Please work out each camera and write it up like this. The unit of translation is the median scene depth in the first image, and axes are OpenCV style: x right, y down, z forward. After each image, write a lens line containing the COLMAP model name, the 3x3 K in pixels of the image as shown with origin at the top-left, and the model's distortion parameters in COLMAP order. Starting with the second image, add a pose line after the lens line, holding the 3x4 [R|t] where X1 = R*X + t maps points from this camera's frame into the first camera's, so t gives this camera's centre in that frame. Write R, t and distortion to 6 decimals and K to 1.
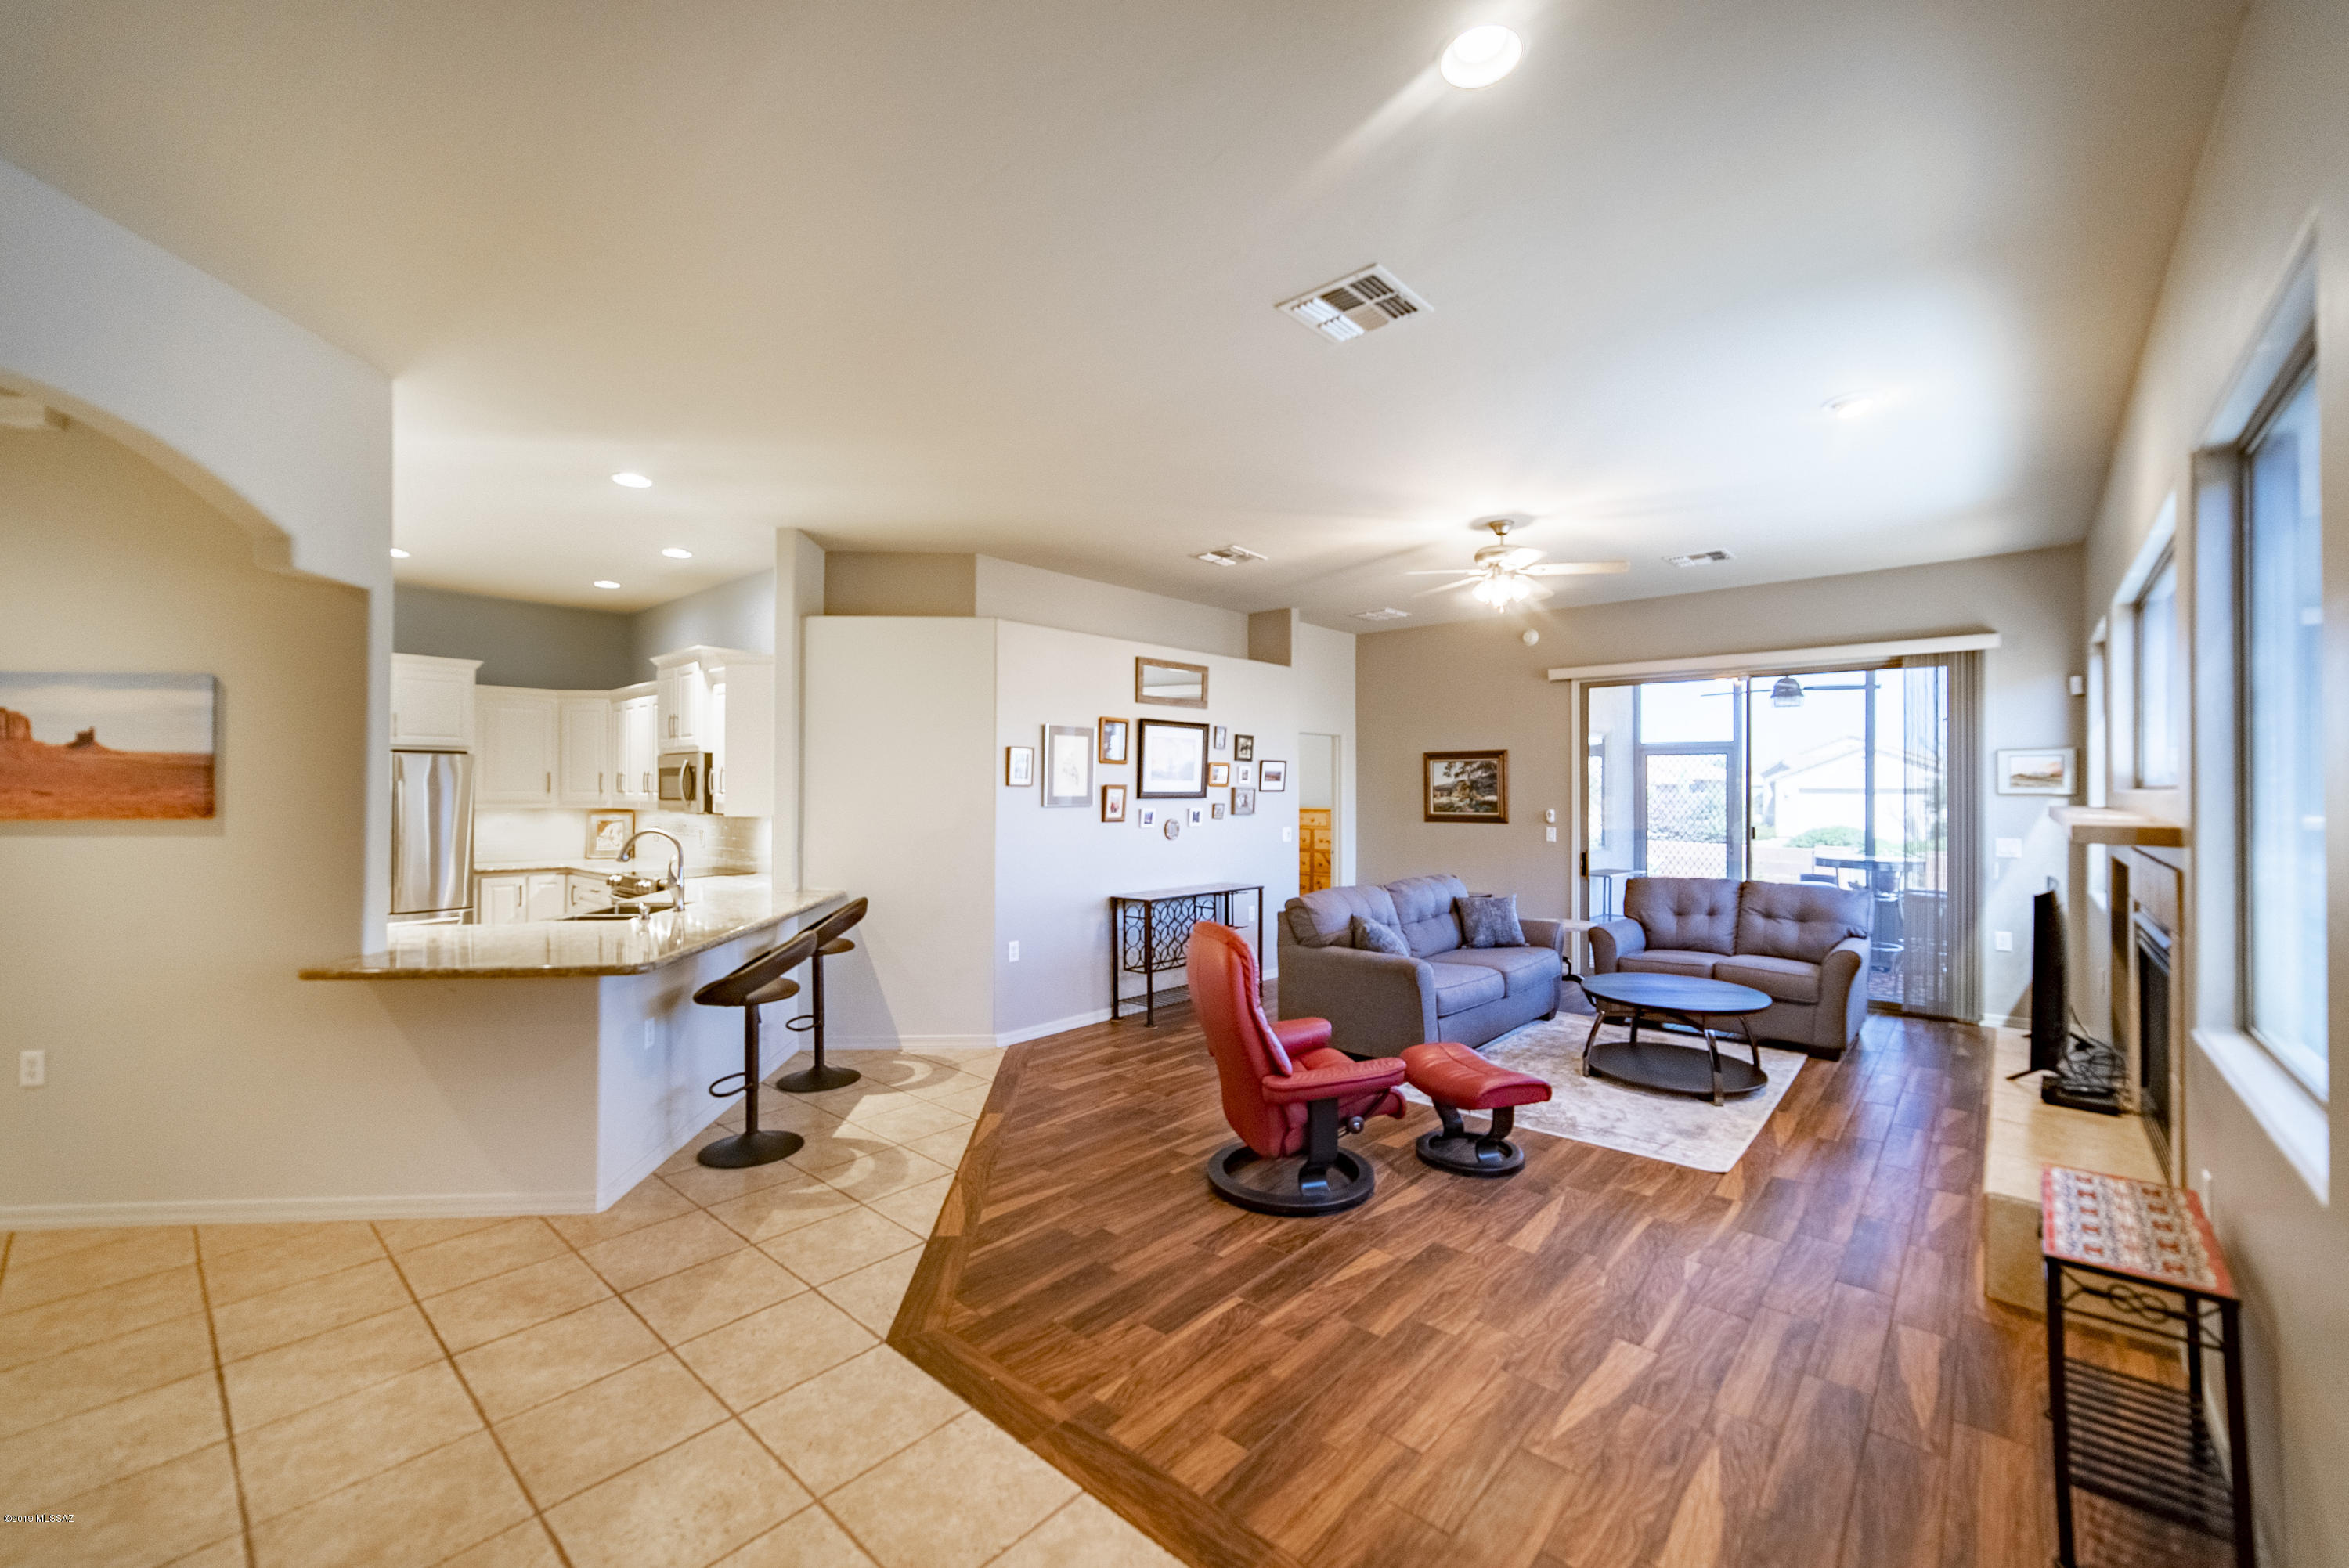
lens RADIAL K [[935.6, 0, 1174.5], [0, 935.6, 784.0], [0, 0, 1]] dist [-0.009169, 0.000281]
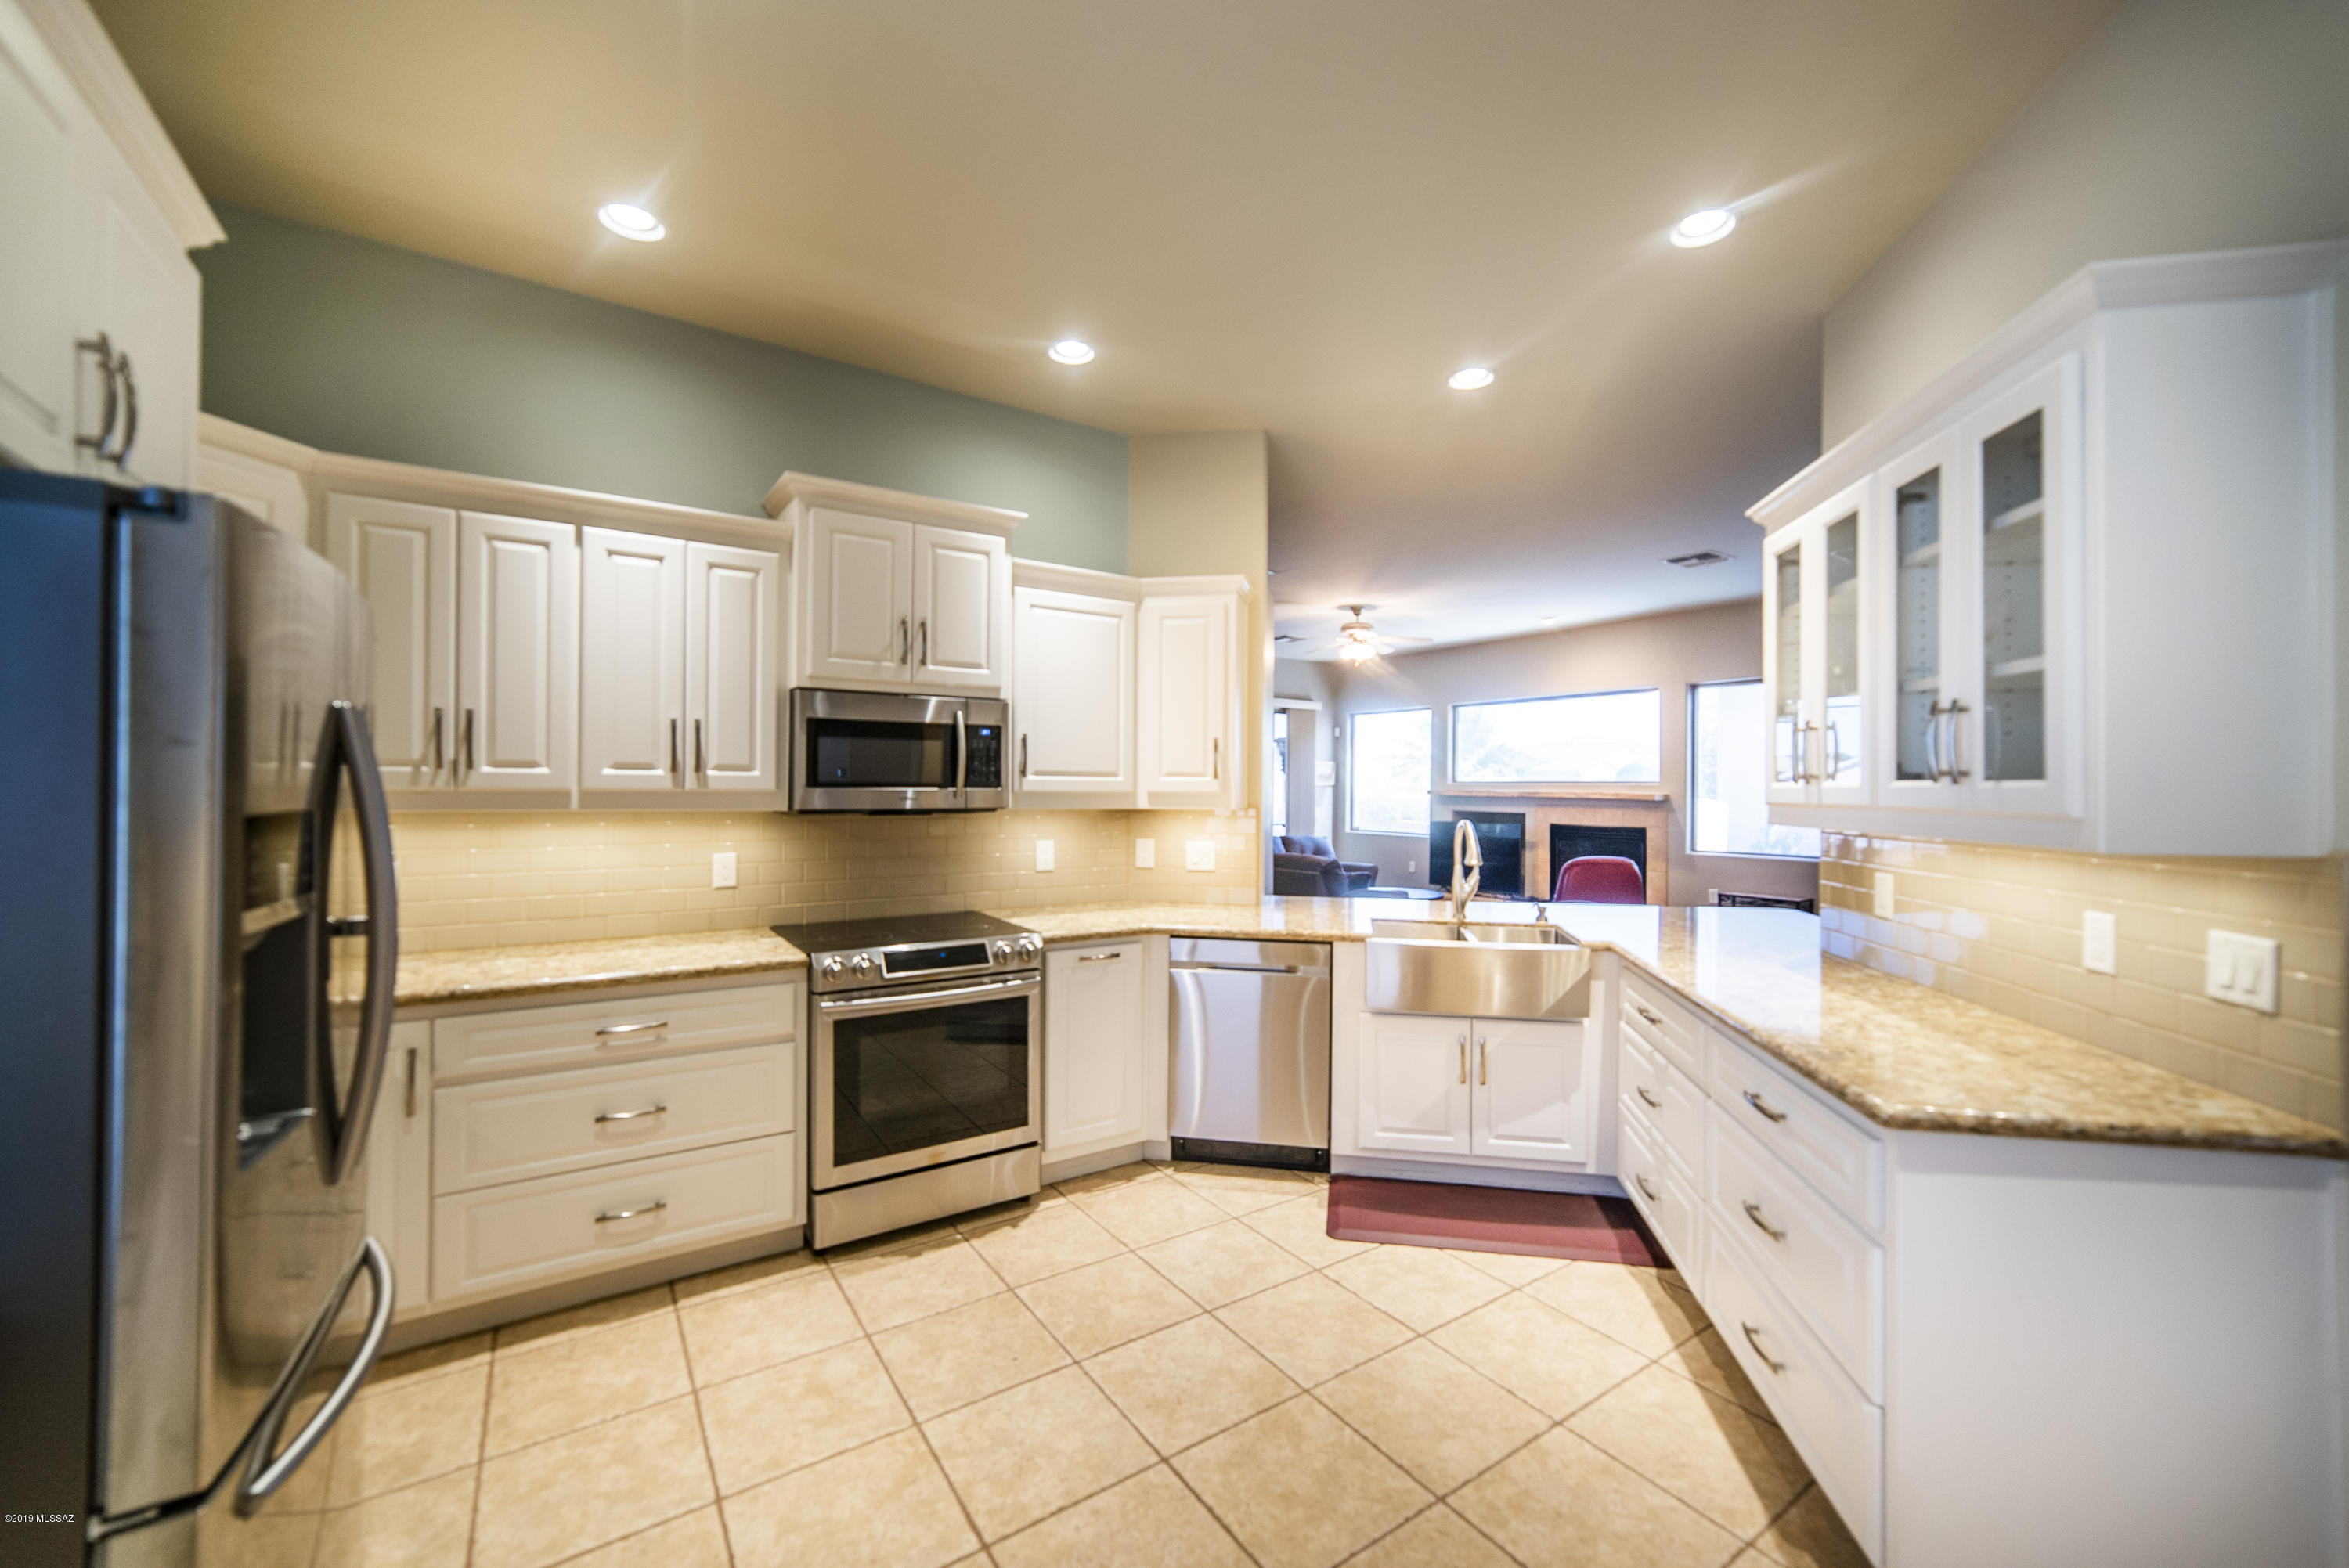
lens RADIAL K [[925.9, 0, 1185.6], [0, 925.9, 786.9], [0, 0, 1]] dist [-0.014529, 0.008422]
pose [[0.242200, 0.001624, 0.970225, -1.052260], [-0.013195, 0.999912, 0.001620, 0.015508], [-0.970137, -0.013195, 0.242200, 0.785985]]
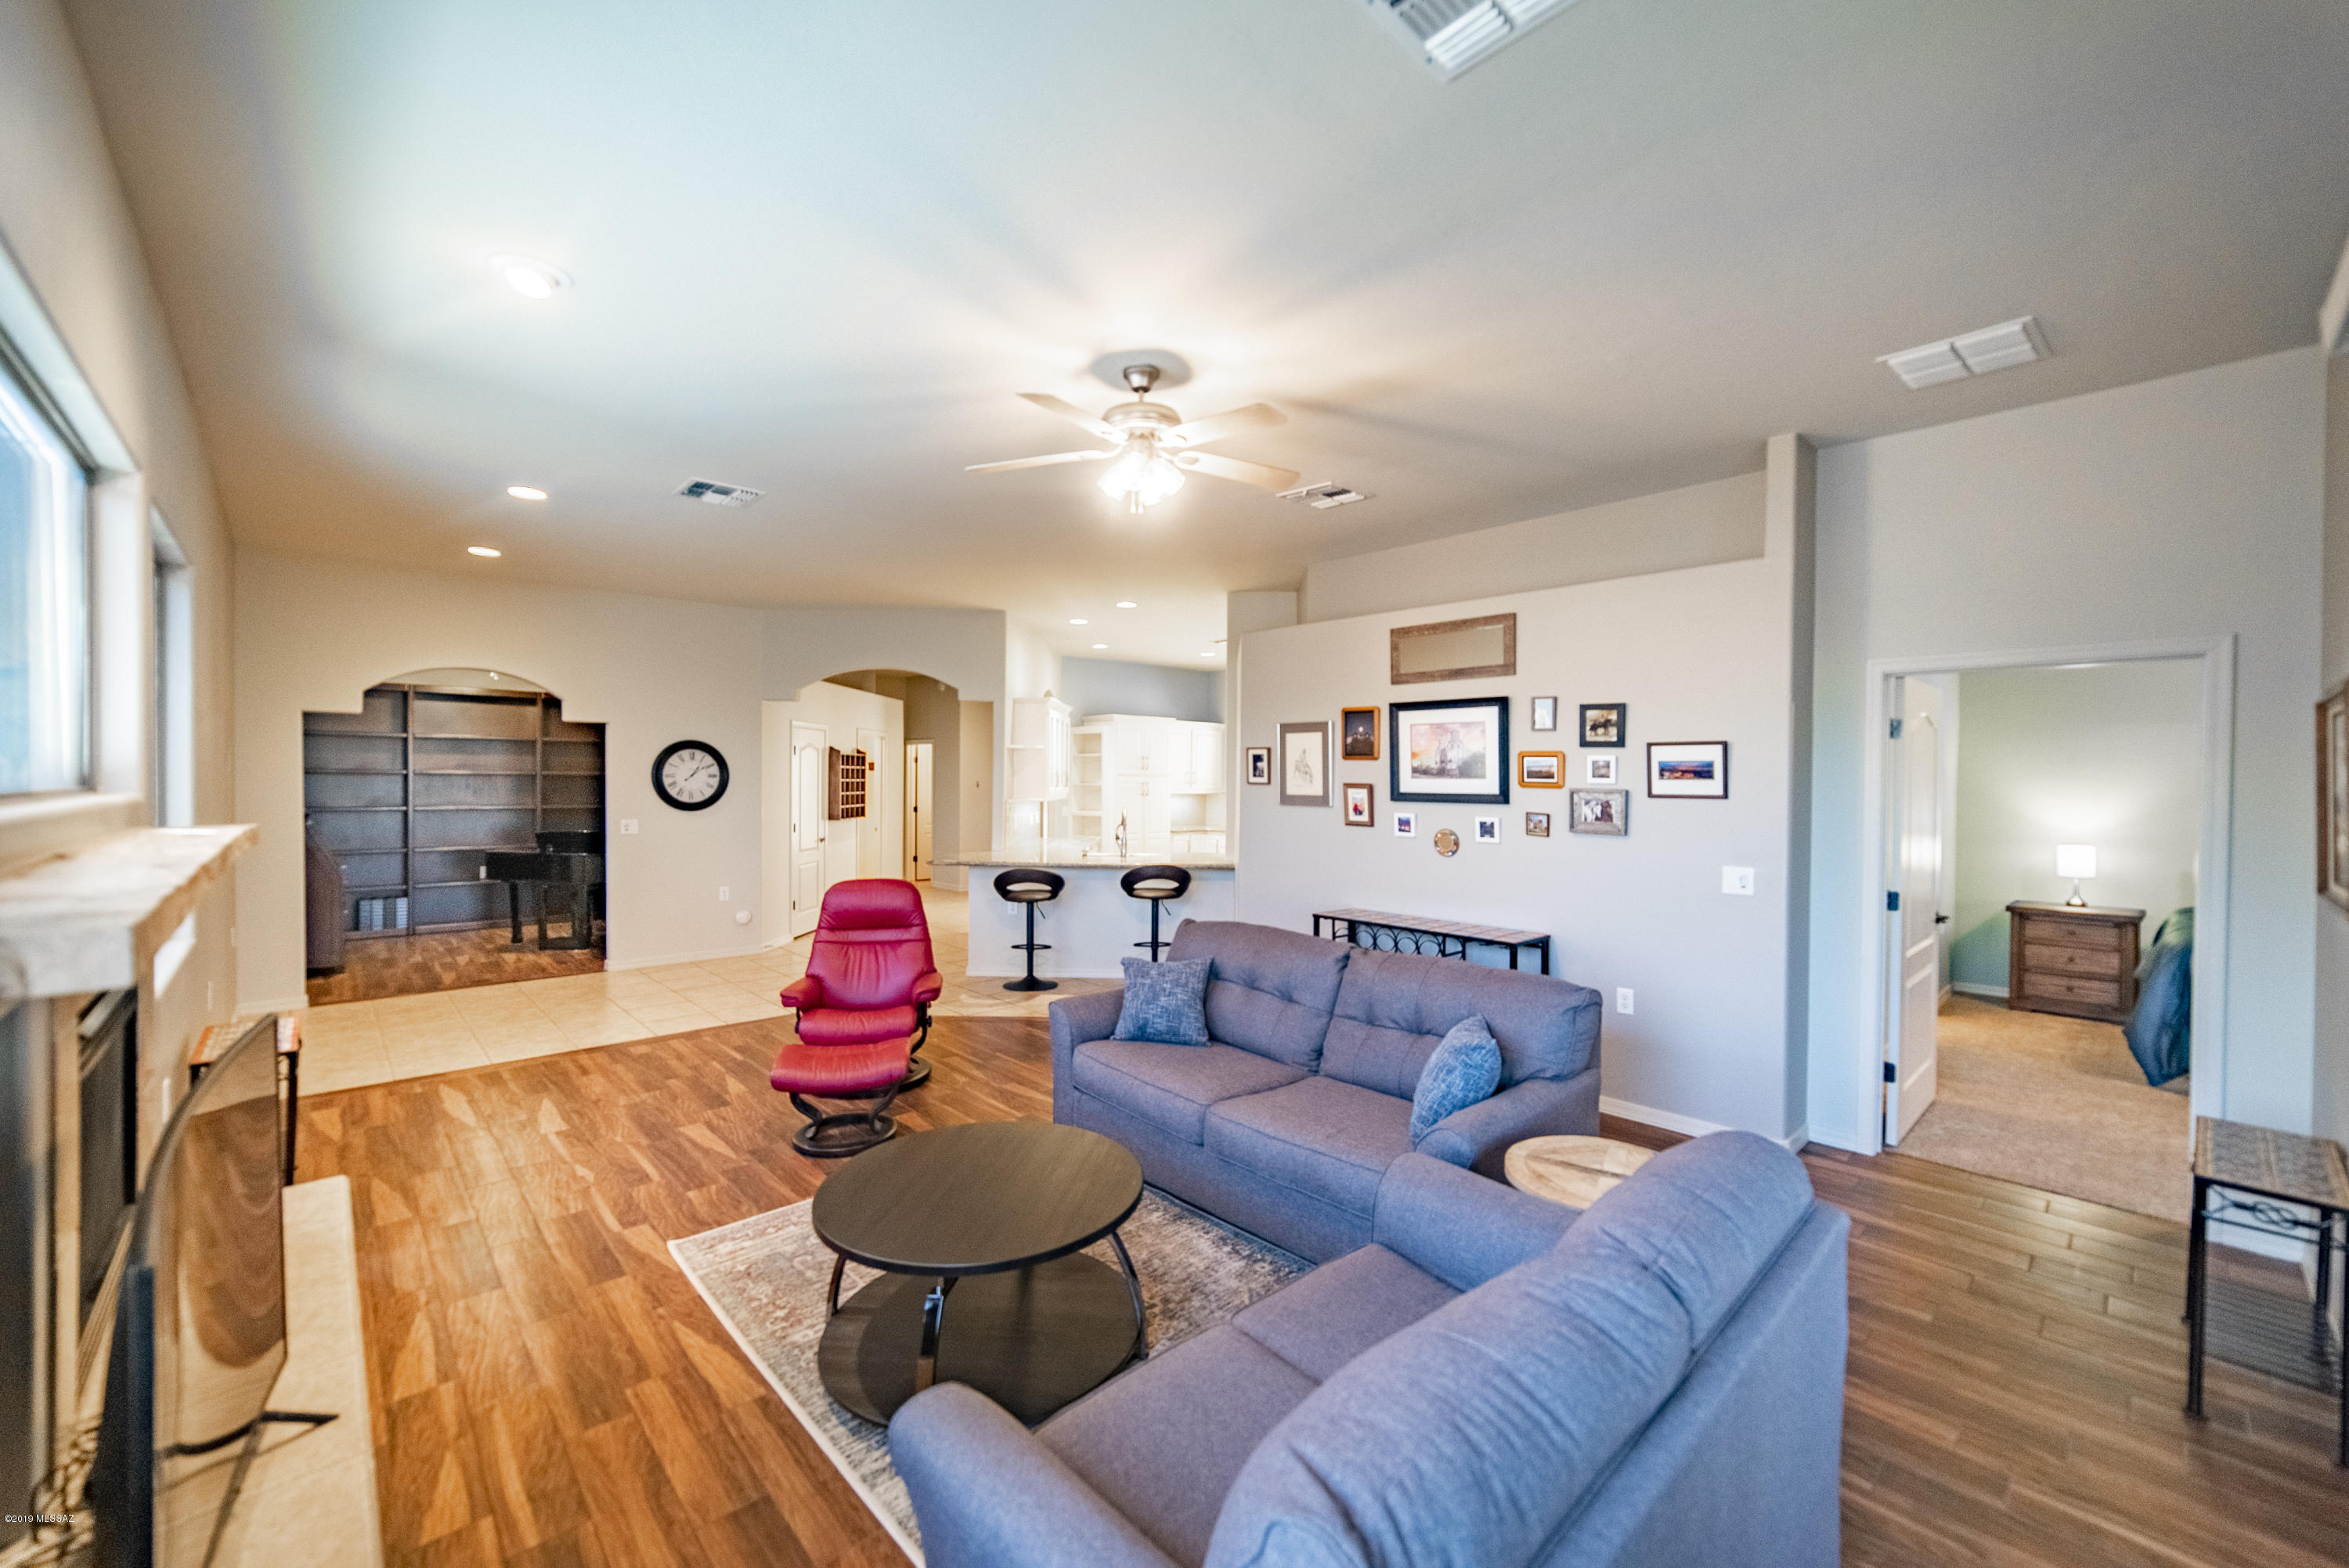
lens RADIAL K [[934.4, 0, 1184.0], [0, 934.4, 786.6], [0, 0, 1]] dist [-0.008246, 0.003125]
pose [[-0.086187, 0.008718, -0.996241, 0.852064], [-0.001008, 0.999960, 0.008838, -0.004029], [0.996278, 0.001766, -0.086175, 0.944039]]
